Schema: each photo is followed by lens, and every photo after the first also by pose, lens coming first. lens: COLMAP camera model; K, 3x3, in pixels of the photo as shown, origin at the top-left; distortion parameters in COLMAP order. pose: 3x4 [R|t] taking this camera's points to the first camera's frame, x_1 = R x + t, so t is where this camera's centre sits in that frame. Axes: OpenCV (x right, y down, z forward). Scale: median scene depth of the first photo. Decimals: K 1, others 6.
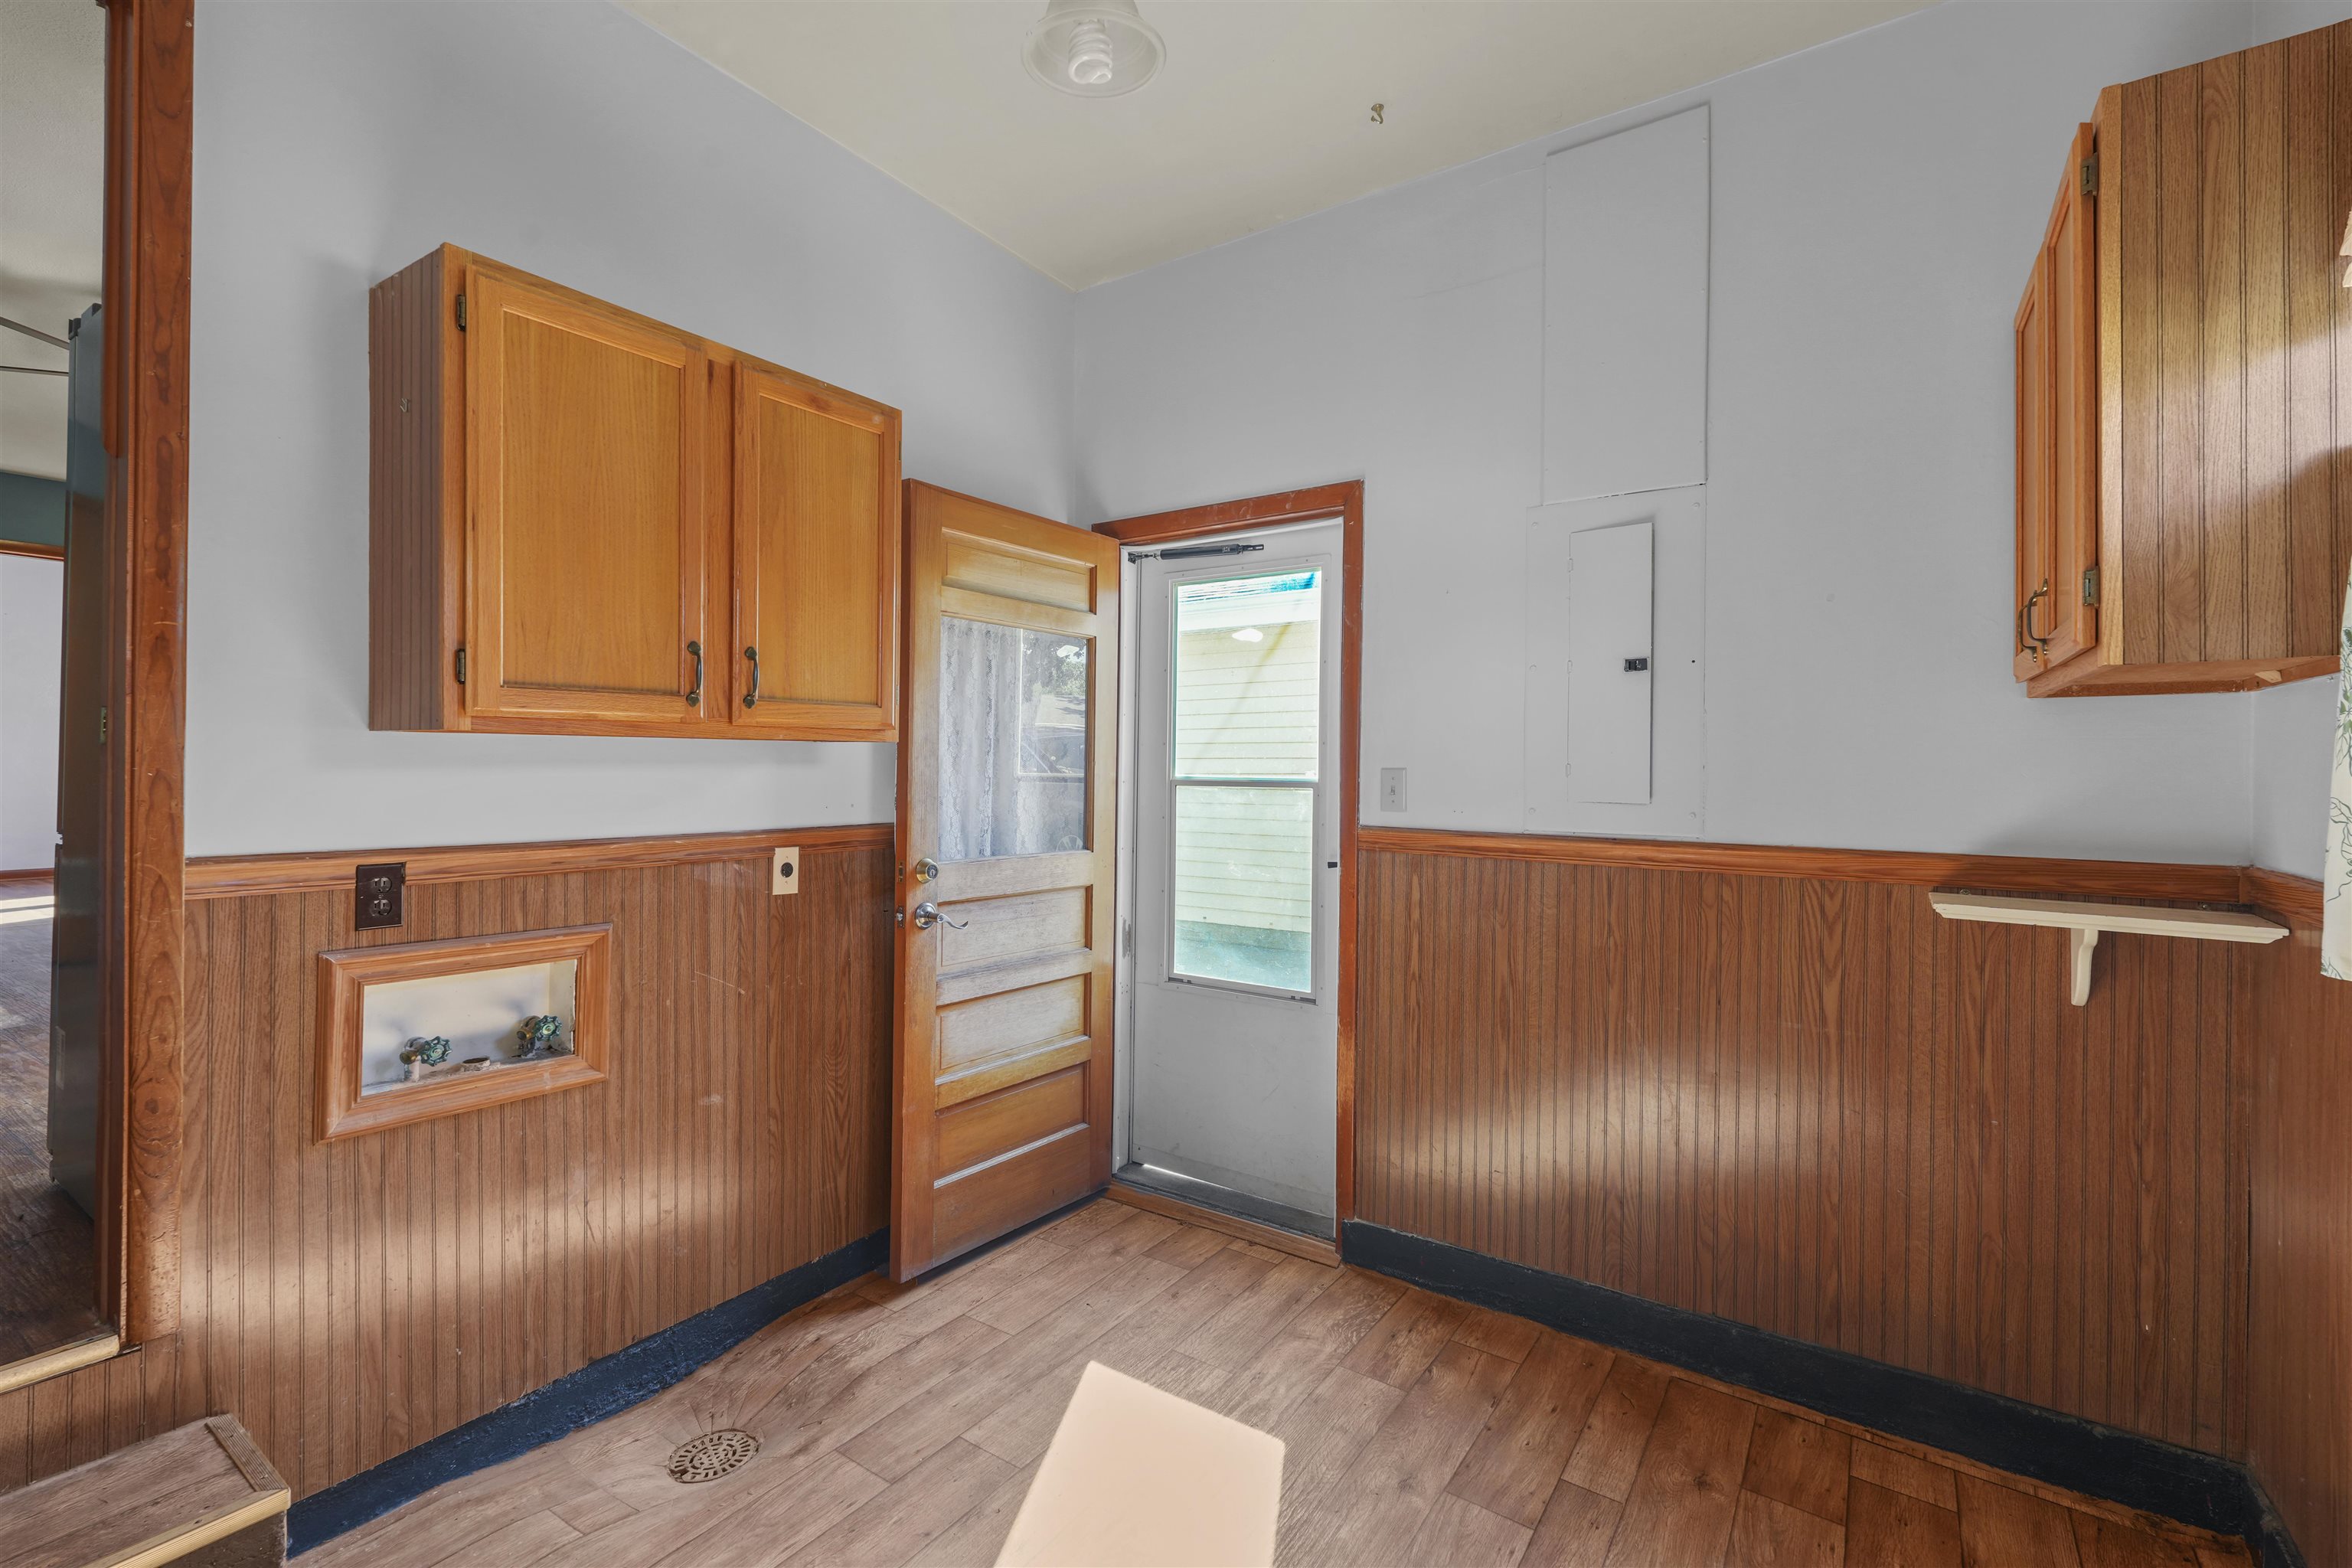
lens RADIAL K [[1028.0, 0, 1193.4], [0, 1028.0, 770.4], [0, 0, 1]] dist [0.001911, -0.000152]
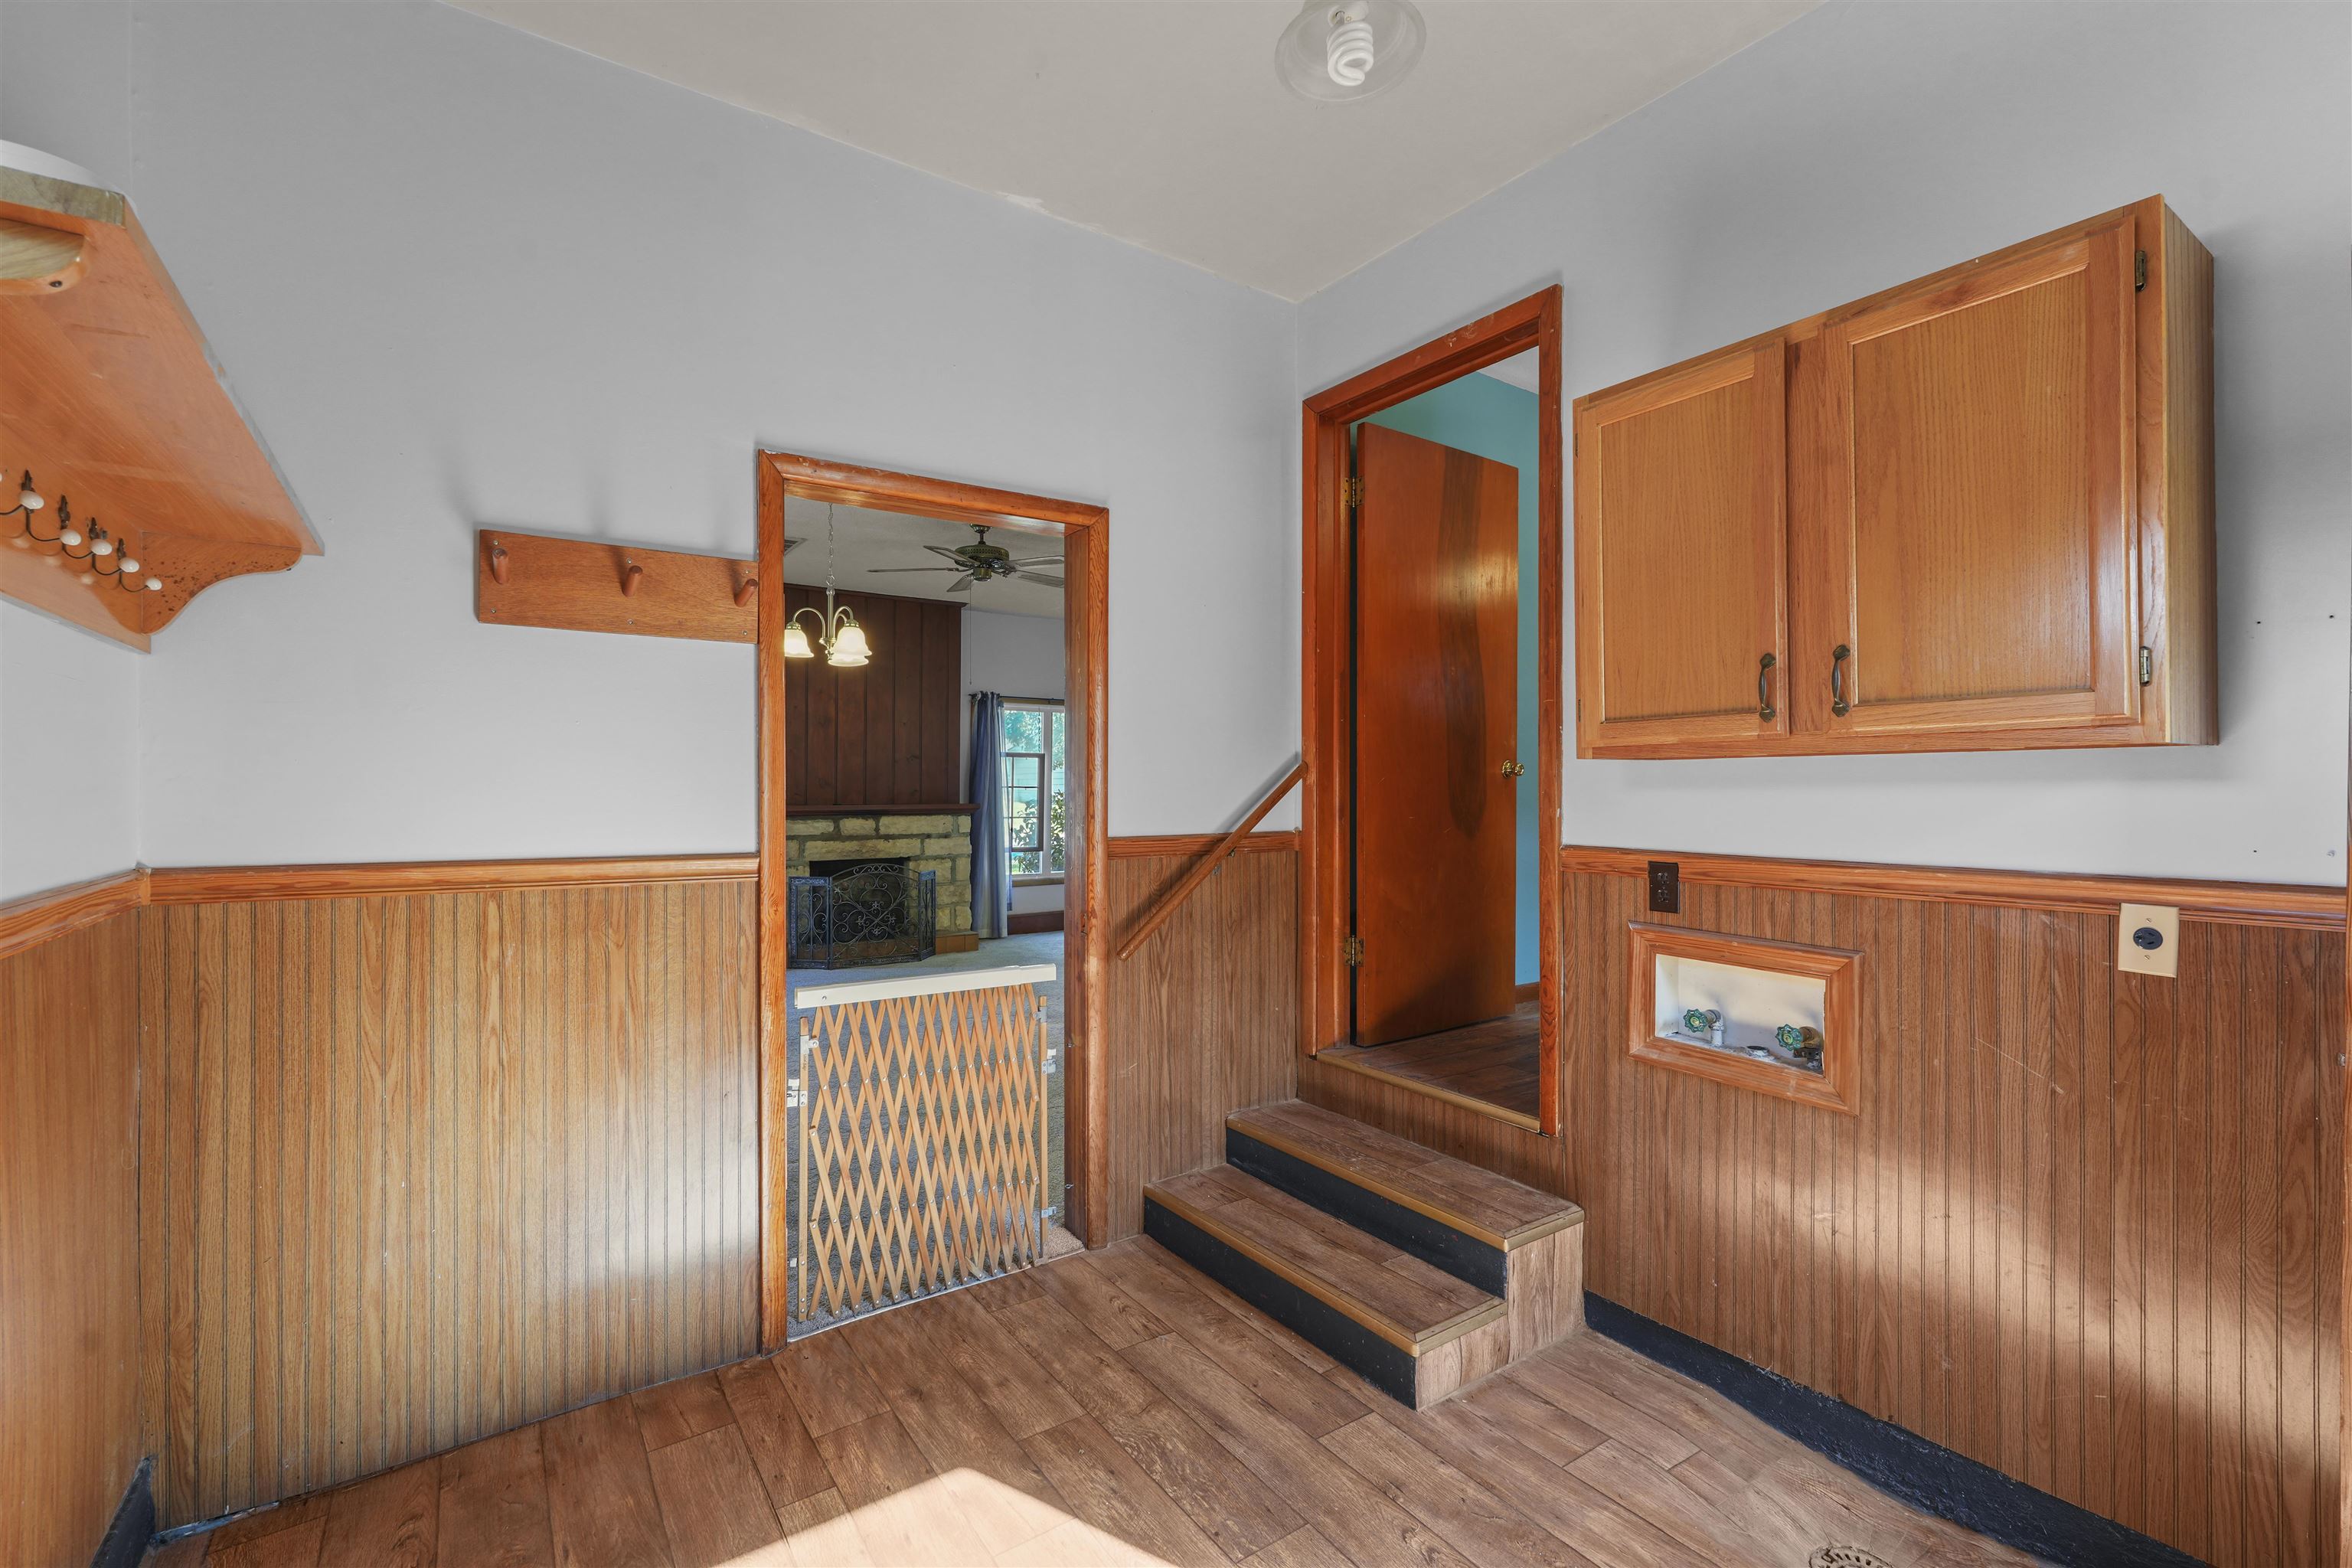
lens RADIAL K [[1028.0, 0, 1194.9], [0, 1028.0, 786.9], [0, 0, 1]] dist [0.001911, -0.000152]
pose [[-0.358967, -0.003913, -0.933342, 0.547459], [-0.002675, 0.999991, -0.003164, 0.001433], [0.933347, 0.001361, -0.358974, 0.787913]]
